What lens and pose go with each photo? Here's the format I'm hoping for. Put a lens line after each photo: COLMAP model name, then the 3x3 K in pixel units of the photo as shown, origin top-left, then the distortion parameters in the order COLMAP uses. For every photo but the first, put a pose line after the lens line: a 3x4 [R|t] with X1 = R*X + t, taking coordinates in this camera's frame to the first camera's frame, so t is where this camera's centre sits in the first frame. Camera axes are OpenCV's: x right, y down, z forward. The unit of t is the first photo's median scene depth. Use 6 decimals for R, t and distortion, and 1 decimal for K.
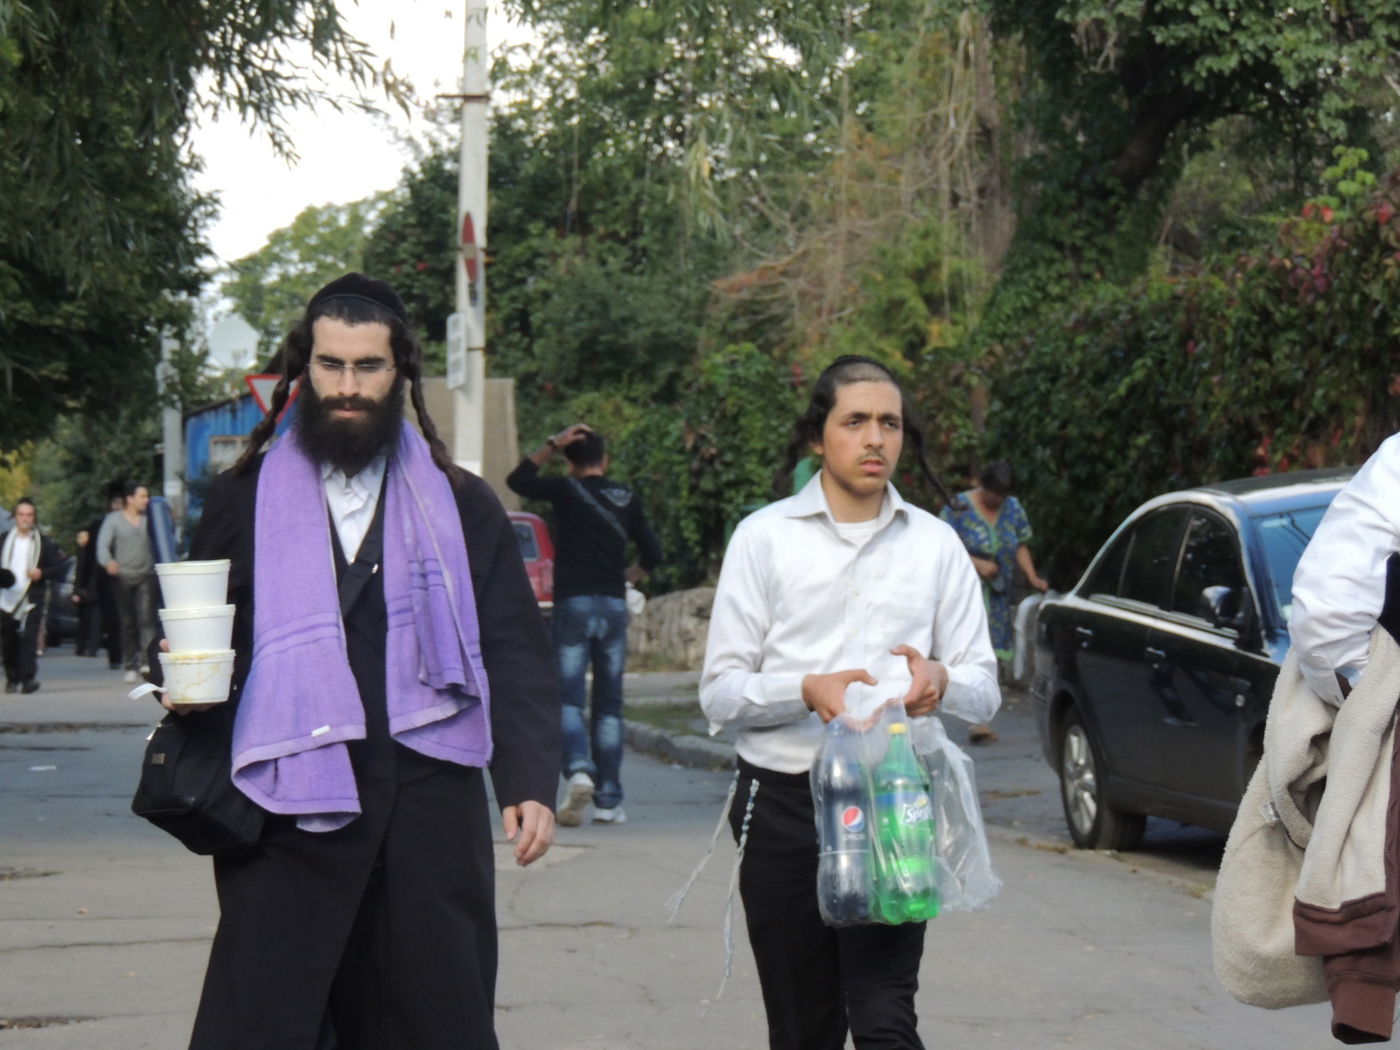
lens RADIAL K [[6325.2, 0, 700.2], [0, 6325.2, 525.8], [0, 0, 1]] dist [0.260264, 0.000000]
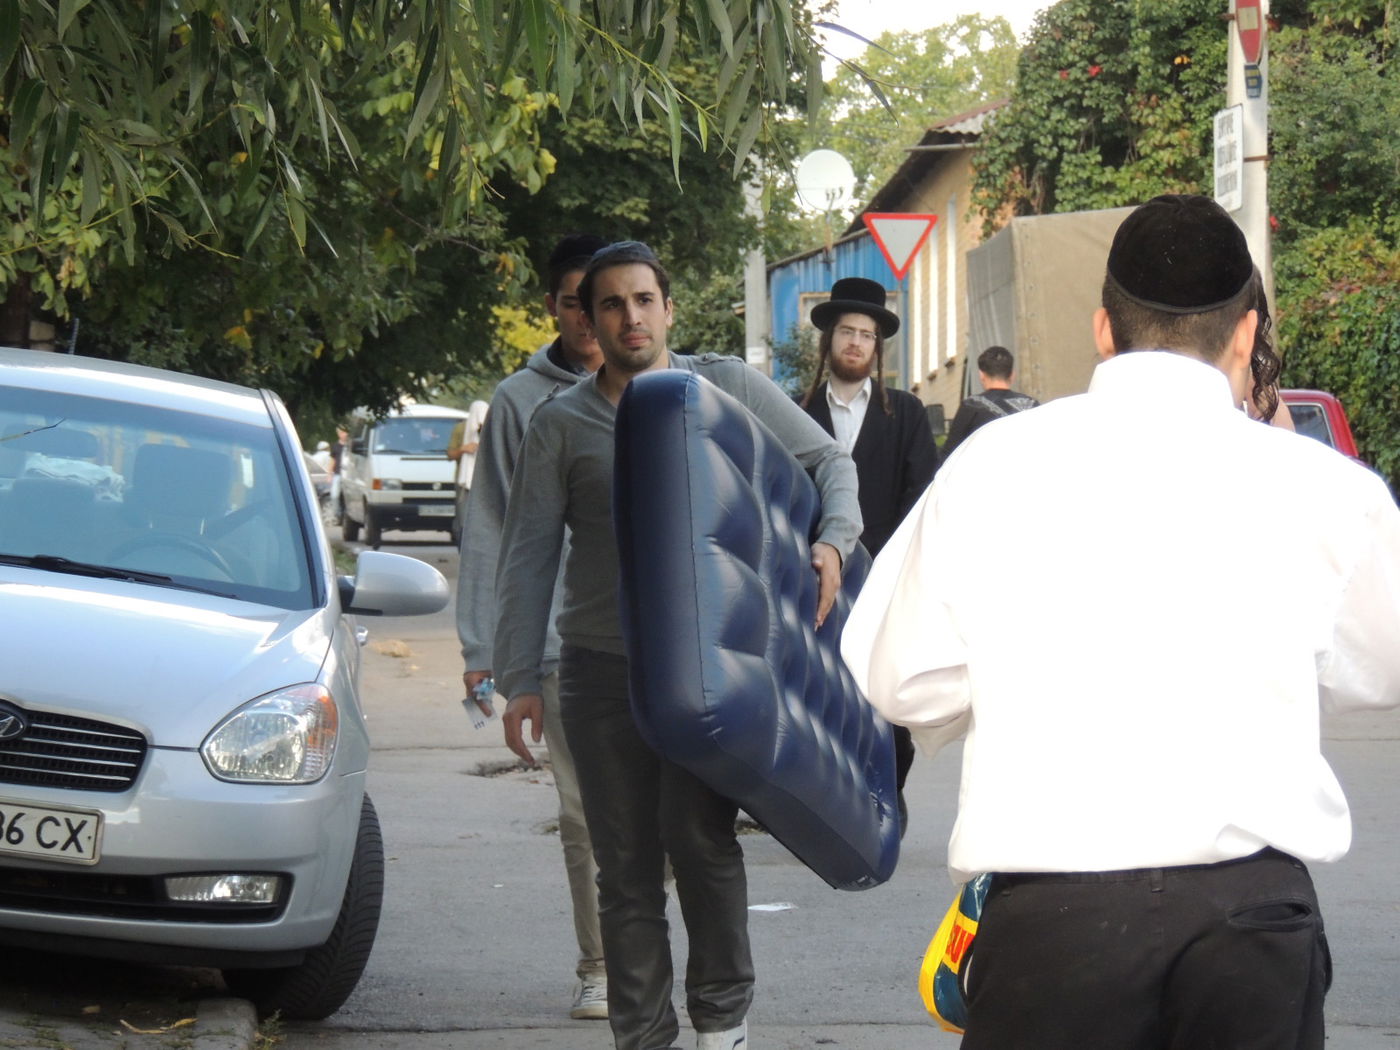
lens RADIAL K [[6325.2, 0, 699.9], [0, 6325.2, 524.3], [0, 0, 1]] dist [0.260264, 0.000000]
pose [[0.996651, -0.005633, -0.081578, -0.029003], [0.007434, 0.999735, 0.021786, -0.002392], [0.081434, -0.022320, 0.996429, 0.214733]]
